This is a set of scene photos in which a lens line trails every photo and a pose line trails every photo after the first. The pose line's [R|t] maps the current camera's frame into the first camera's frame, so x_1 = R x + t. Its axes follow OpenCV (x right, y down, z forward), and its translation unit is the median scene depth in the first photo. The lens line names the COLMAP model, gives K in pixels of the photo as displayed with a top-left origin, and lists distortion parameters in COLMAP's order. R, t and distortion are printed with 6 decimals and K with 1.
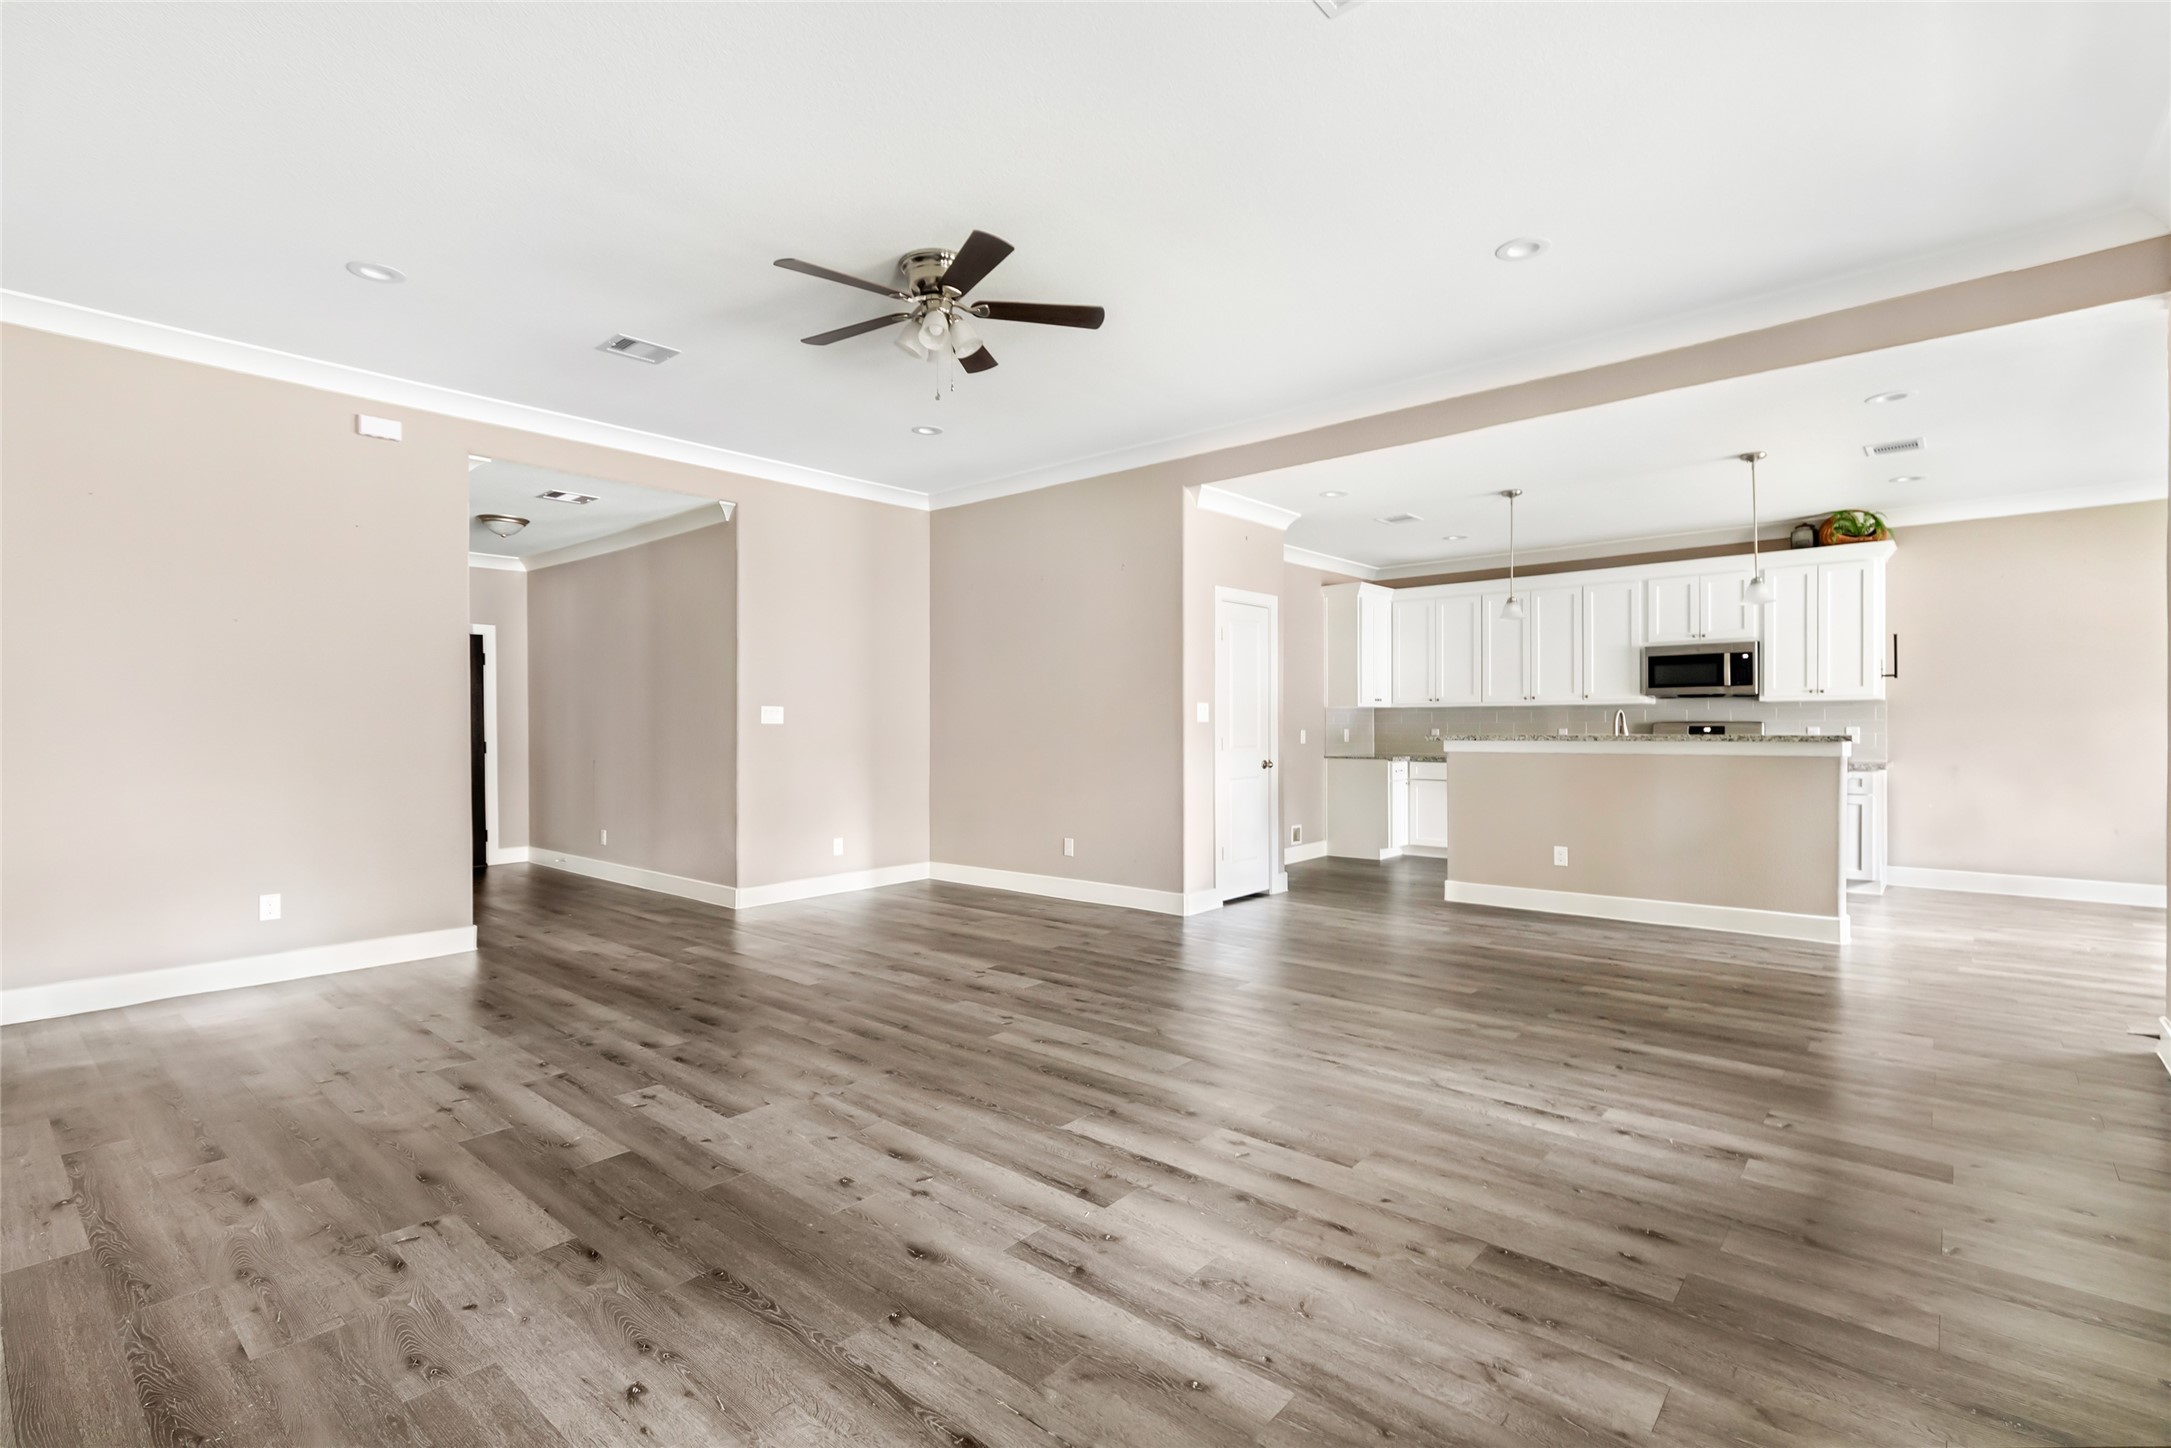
lens RADIAL K [[1018.0, 0, 1078.2], [0, 1018.0, 735.8], [0, 0, 1]] dist [-0.000847, -0.000029]
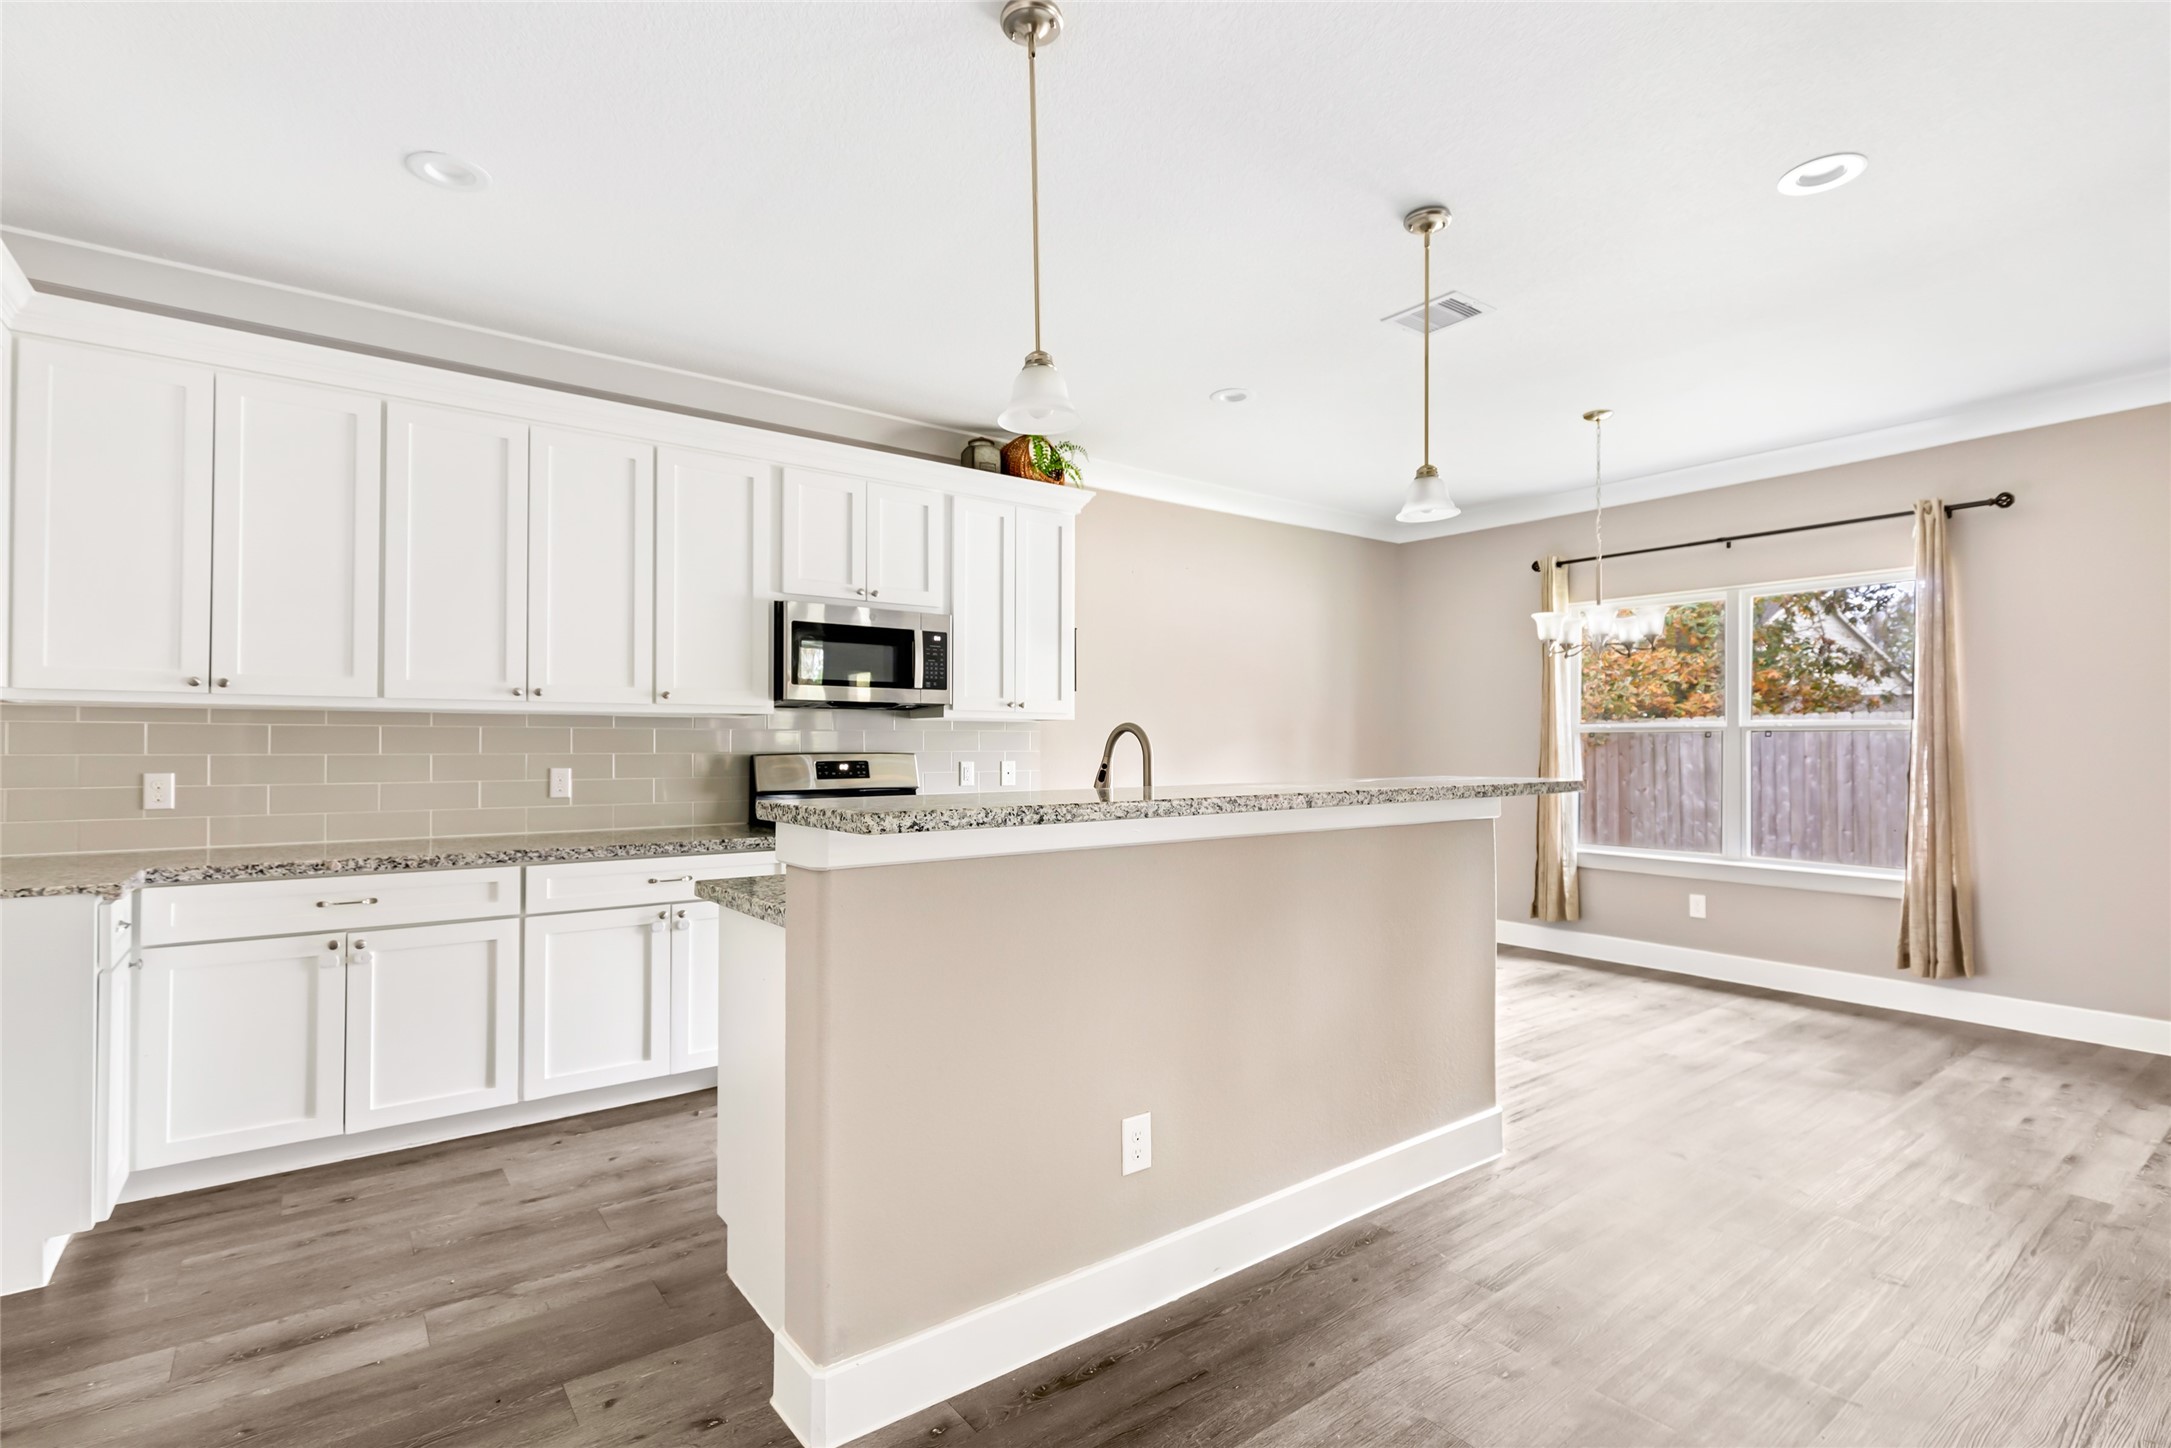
lens RADIAL K [[1018.0, 0, 1078.2], [0, 1018.0, 735.8], [0, 0, 1]] dist [-0.000847, -0.000029]
pose [[0.200412, 0.019358, 0.979520, 0.111324], [0.008999, 0.999726, -0.021599, -0.010315], [-0.979670, 0.013143, 0.200183, 0.803511]]
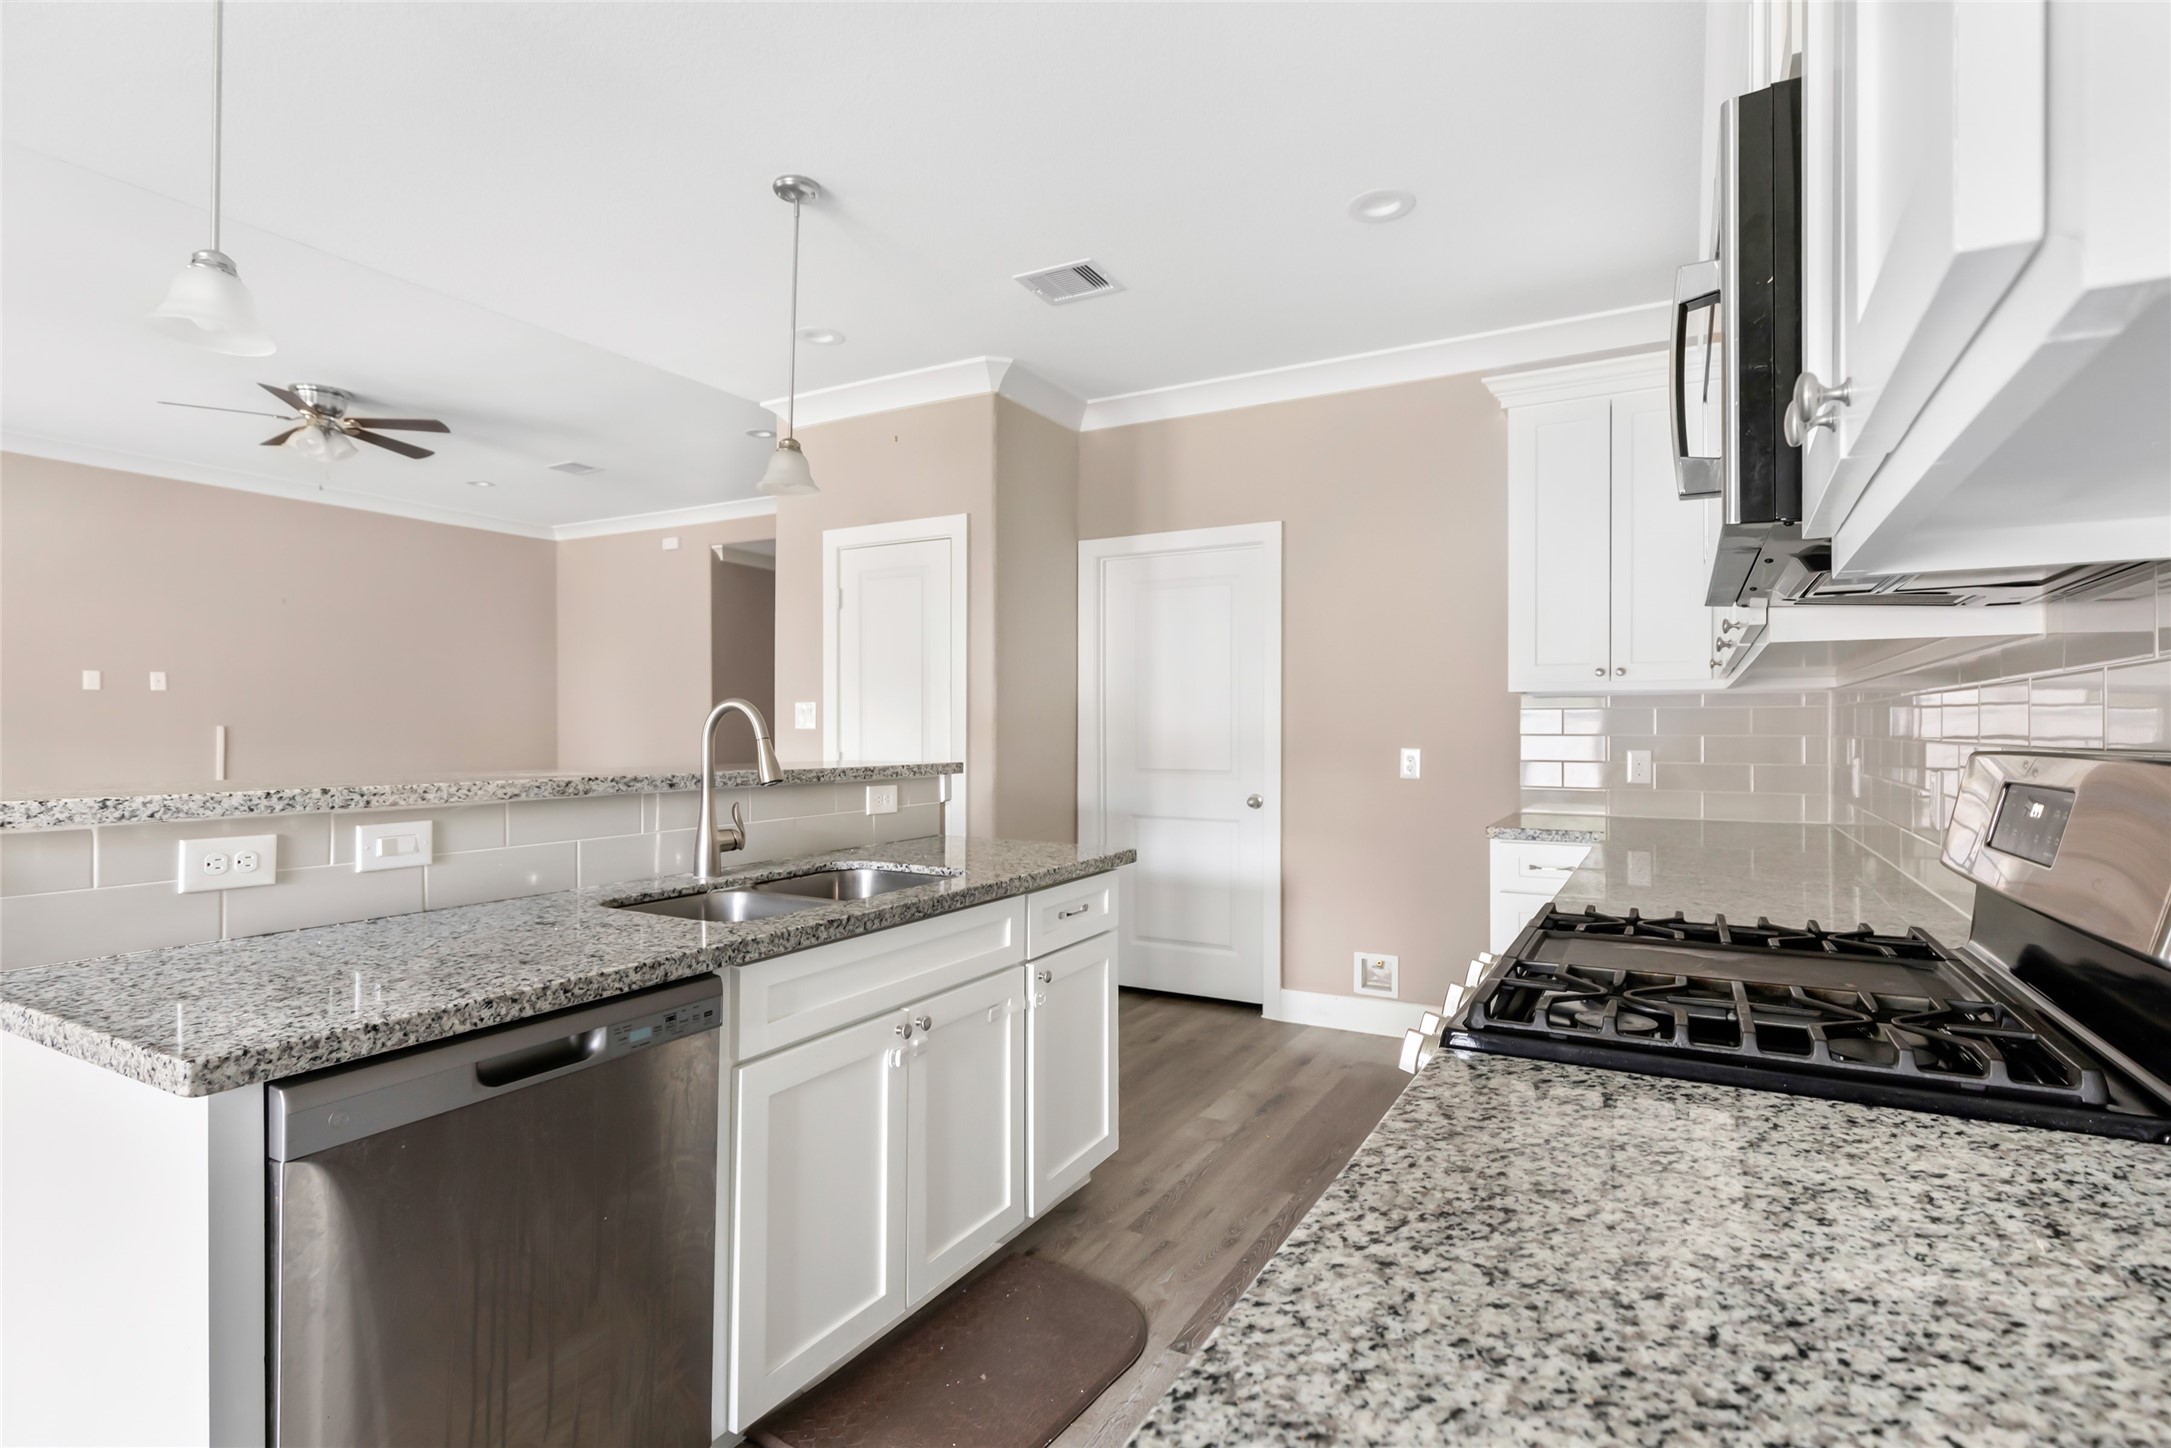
lens RADIAL K [[1071.5, 0, 1085.5], [0, 1071.5, 724.0], [0, 0, 1]] dist [-0.000208, -0.000027]
pose [[0.210425, 0.004057, -0.977602, 0.766175], [-0.007726, 0.999967, 0.002487, -0.018680], [0.977579, 0.007029, 0.210450, 0.888834]]
